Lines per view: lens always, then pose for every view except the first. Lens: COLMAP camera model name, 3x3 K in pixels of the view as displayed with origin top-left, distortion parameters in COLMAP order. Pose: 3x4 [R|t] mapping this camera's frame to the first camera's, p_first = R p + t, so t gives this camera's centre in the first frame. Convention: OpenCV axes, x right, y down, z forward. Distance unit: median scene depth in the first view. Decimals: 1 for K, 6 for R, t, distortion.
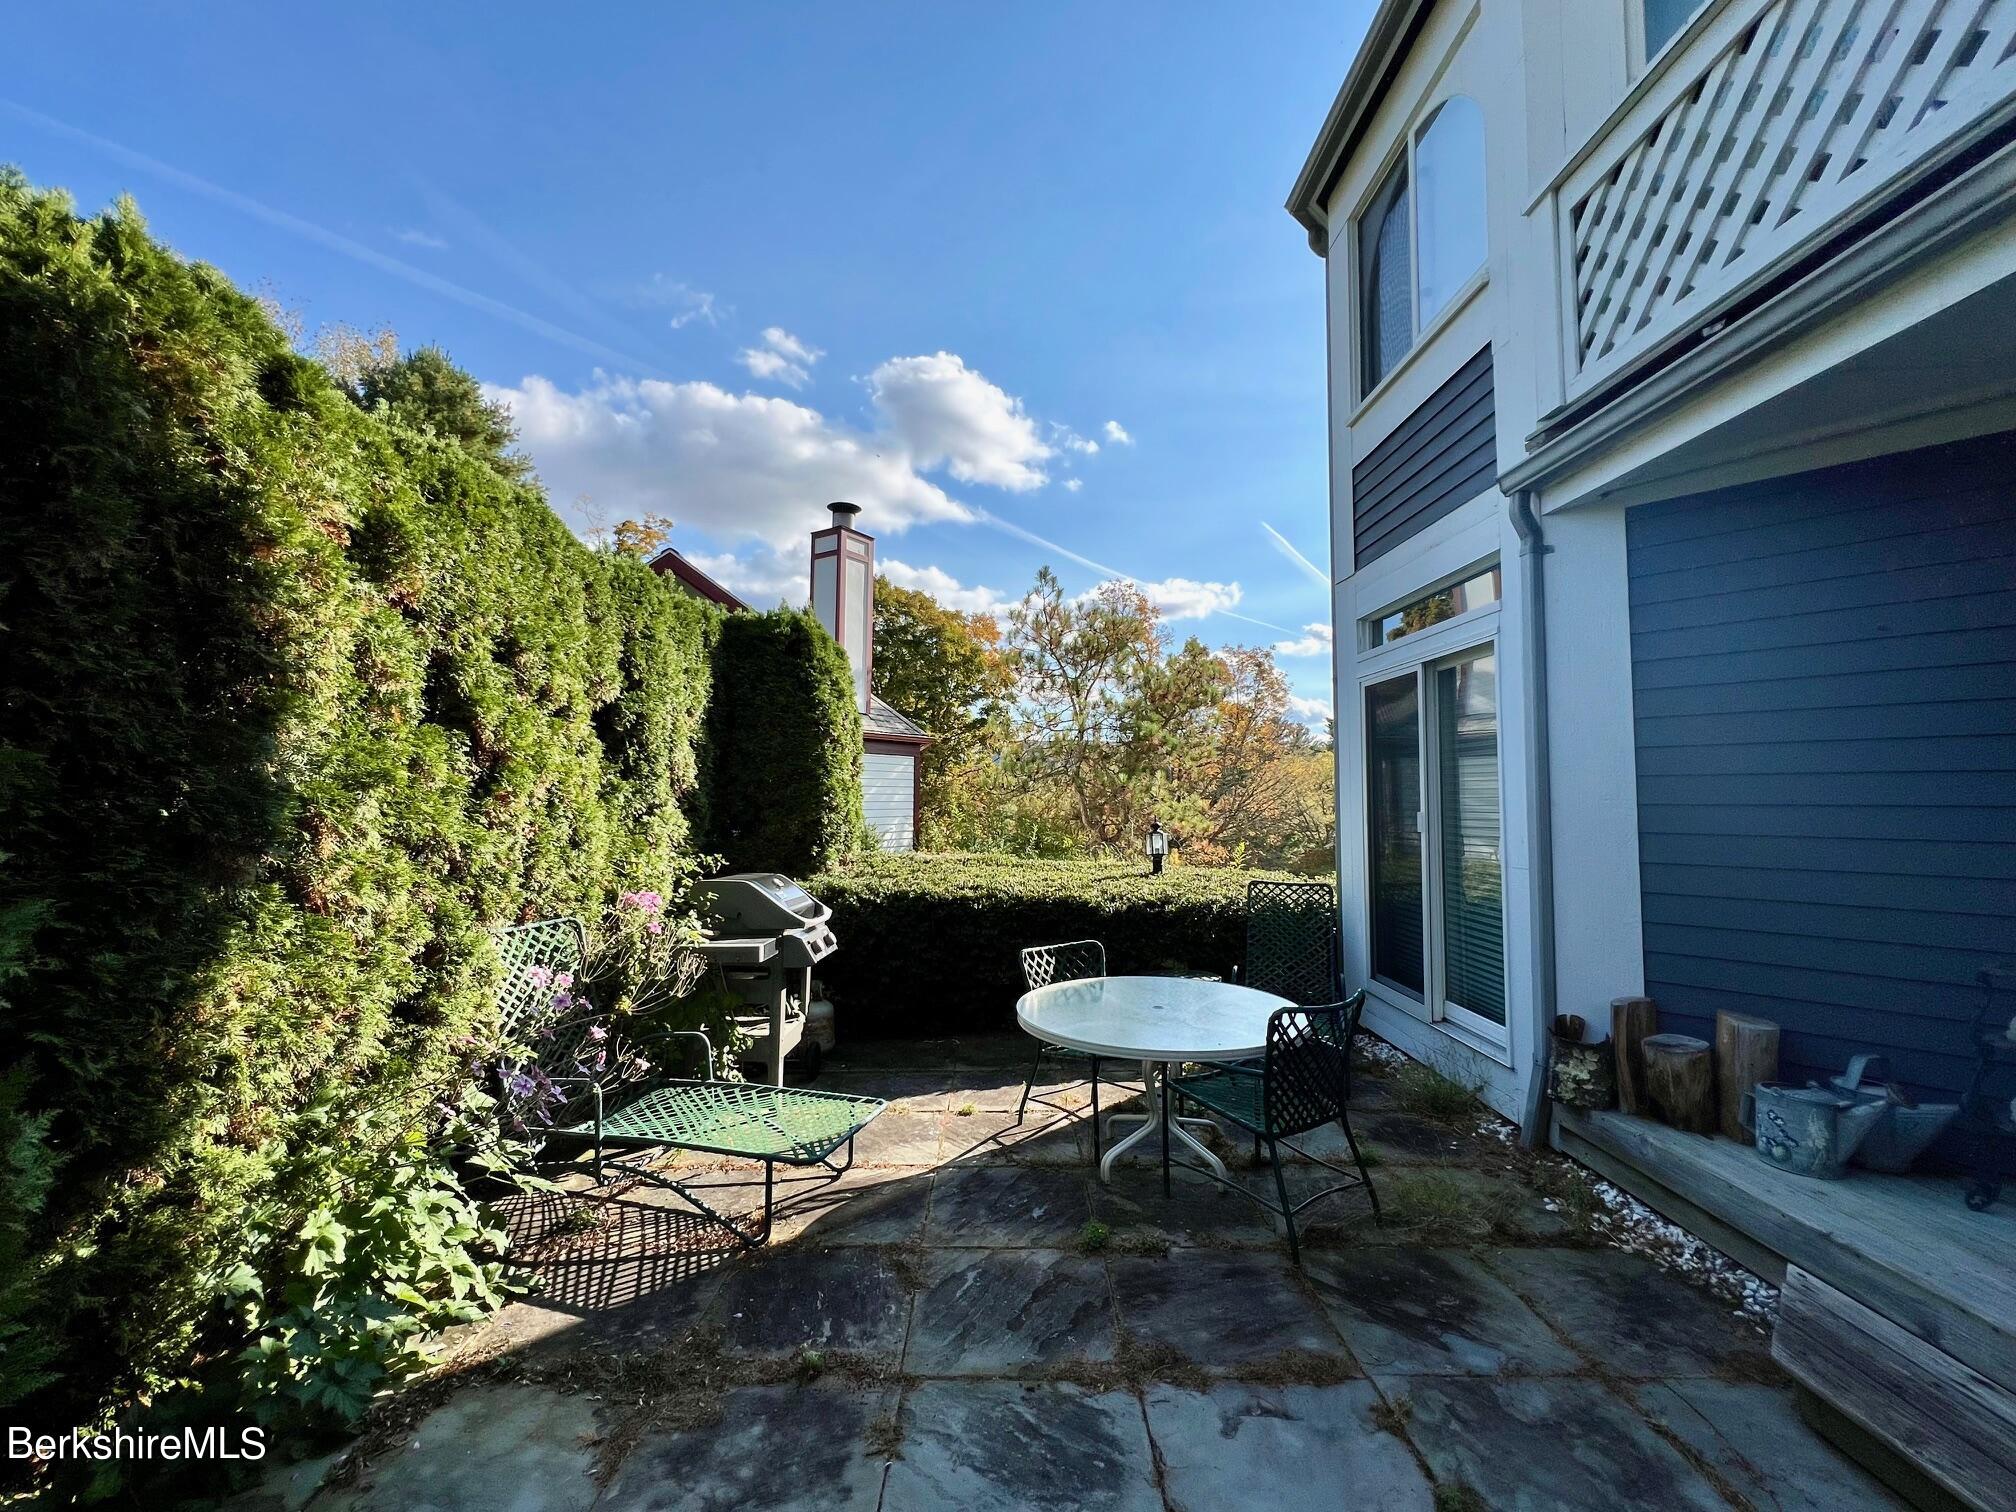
lens RADIAL K [[810.5, 0, 995.7], [0, 810.5, 756.0], [0, 0, 1]] dist [-0.002392, 0.000150]
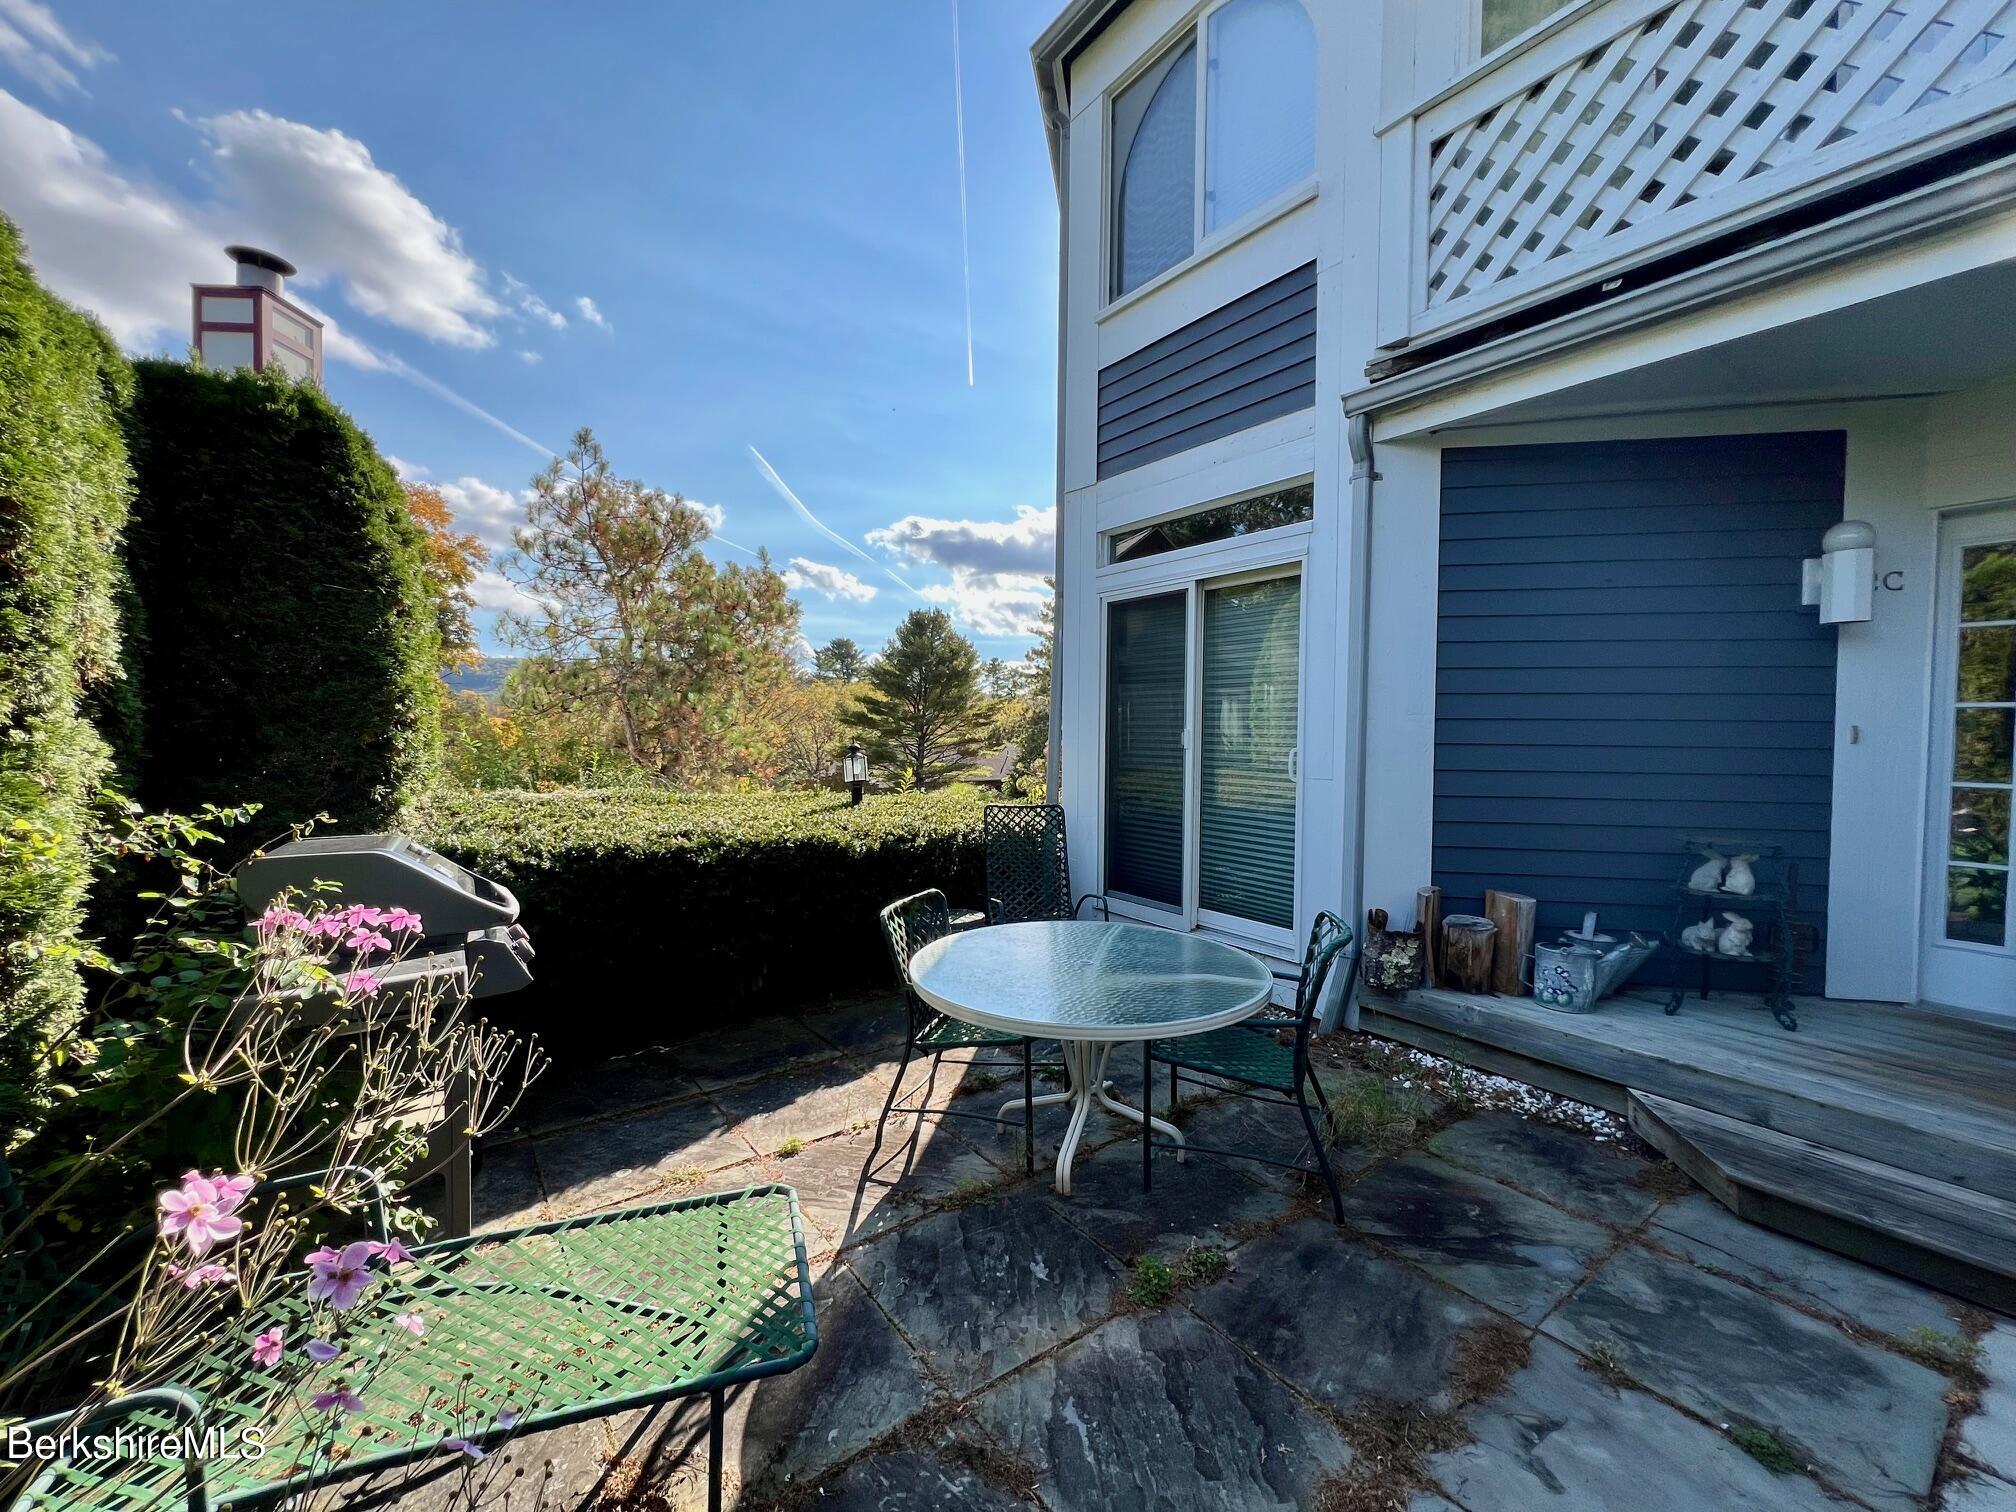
lens RADIAL K [[810.5, 0, 996.0], [0, 810.5, 754.9], [0, 0, 1]] dist [-0.002392, 0.000150]
pose [[0.810184, -0.013658, 0.586016, -0.347780], [-0.036977, 0.996547, 0.074348, 0.045864], [-0.585008, -0.081905, 0.806881, 0.417034]]
